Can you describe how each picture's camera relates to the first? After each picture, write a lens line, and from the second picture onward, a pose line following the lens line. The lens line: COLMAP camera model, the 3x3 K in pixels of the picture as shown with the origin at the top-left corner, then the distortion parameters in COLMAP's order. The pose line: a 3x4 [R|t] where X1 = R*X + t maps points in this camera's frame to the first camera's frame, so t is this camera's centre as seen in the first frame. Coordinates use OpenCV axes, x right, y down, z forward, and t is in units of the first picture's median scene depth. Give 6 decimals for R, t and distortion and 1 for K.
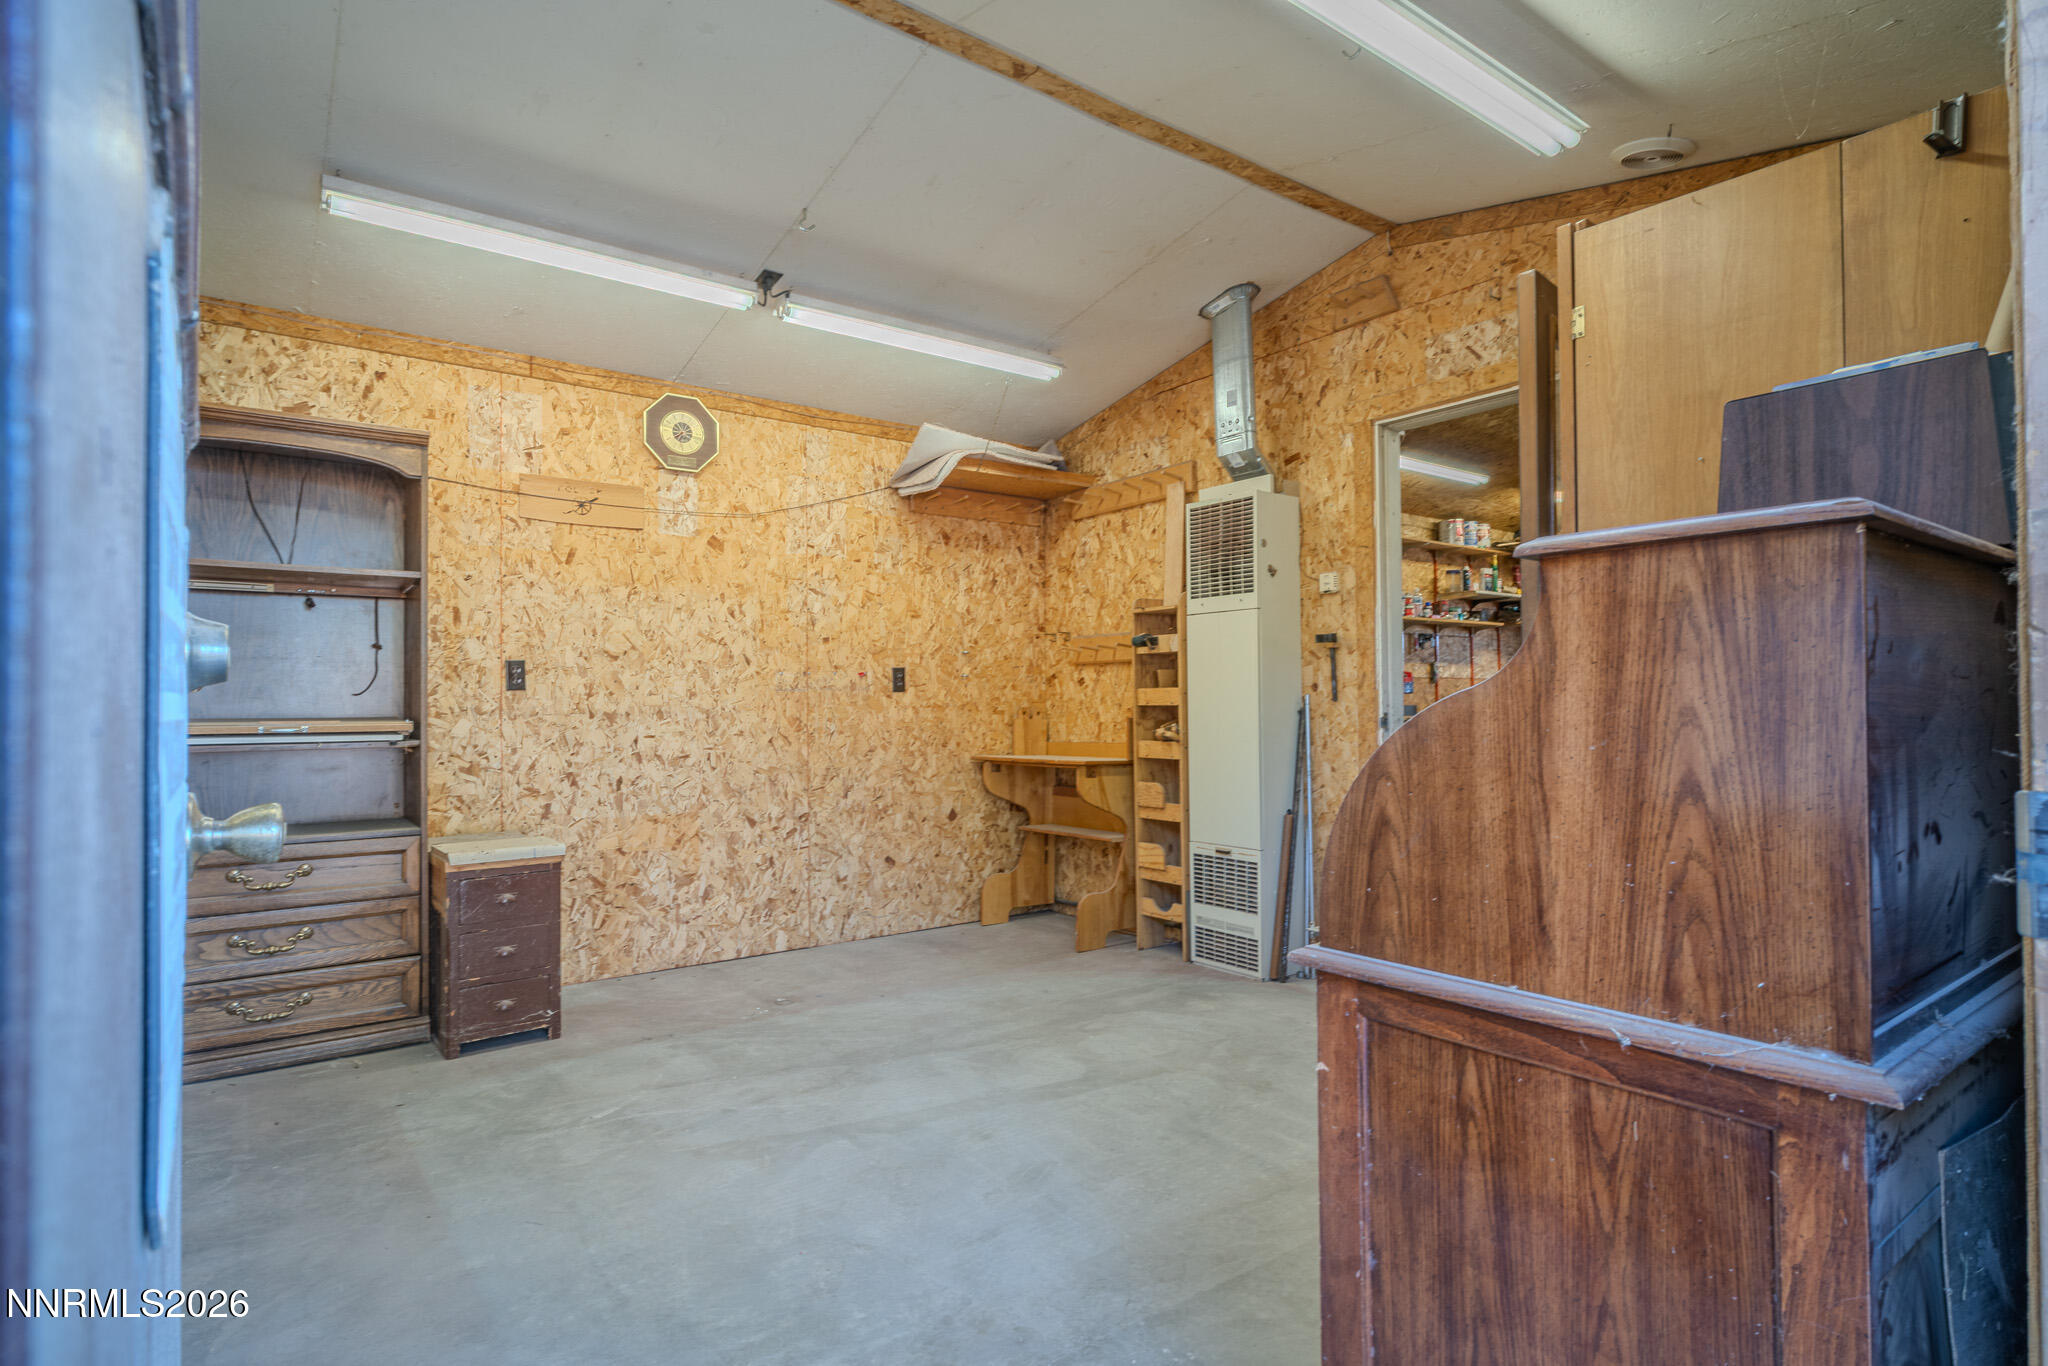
lens RADIAL K [[1051.8, 0, 1025.0], [0, 1051.8, 688.5], [0, 0, 1]] dist [-0.002100, 0.001160]
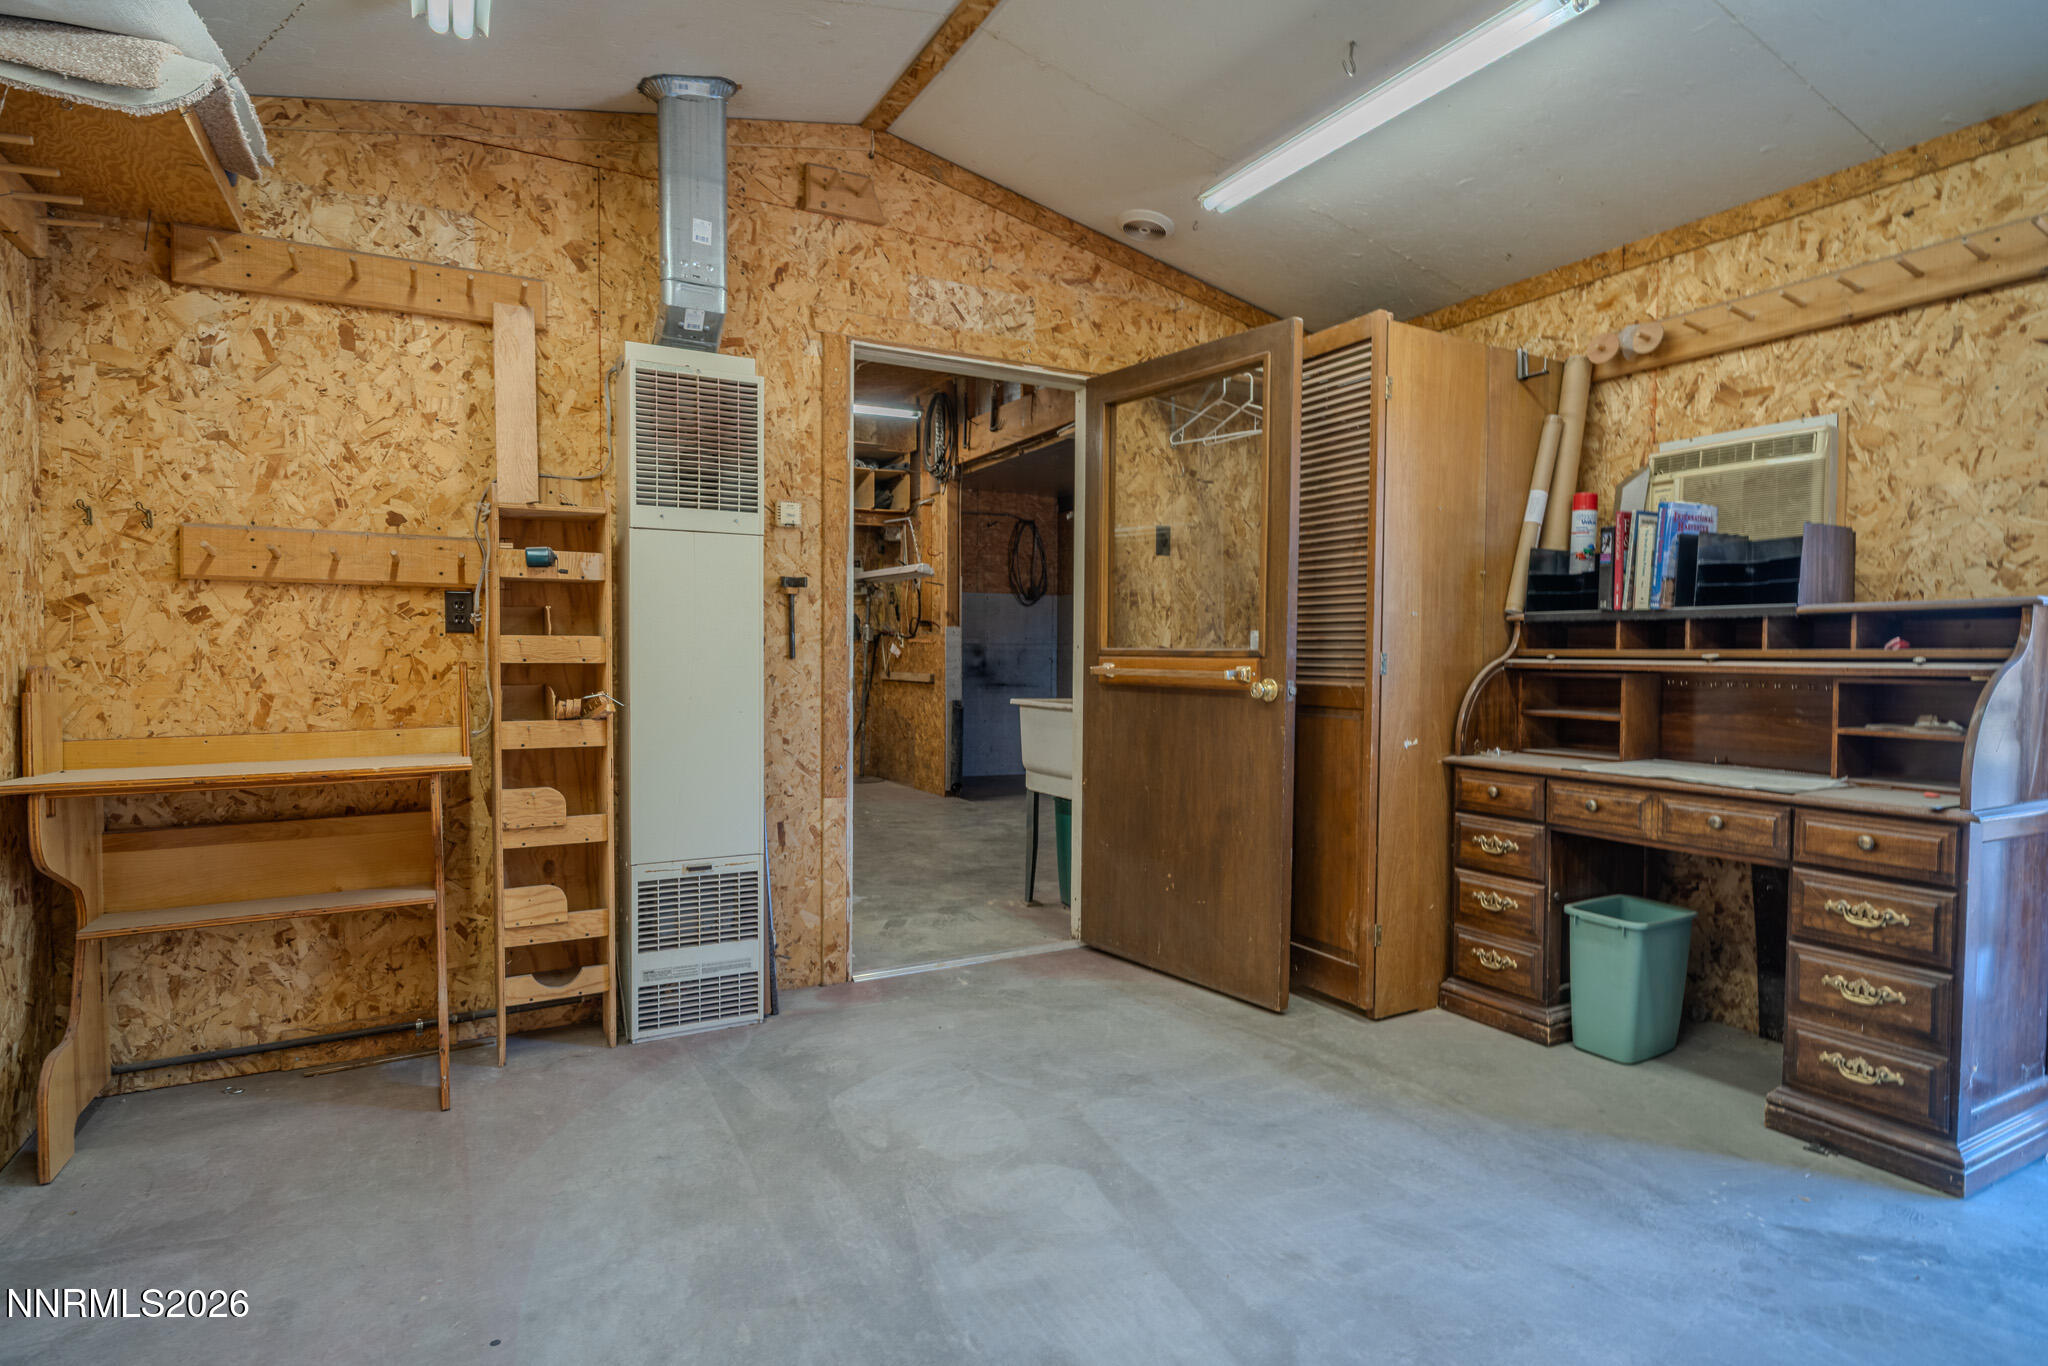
lens RADIAL K [[1051.8, 0, 1024.6], [0, 1051.8, 687.1], [0, 0, 1]] dist [-0.002100, 0.001160]
pose [[0.141445, -0.023786, 0.989660, -0.482834], [-0.020769, 0.999420, 0.026989, 0.007827], [-0.989728, -0.024372, 0.140869, 0.676108]]
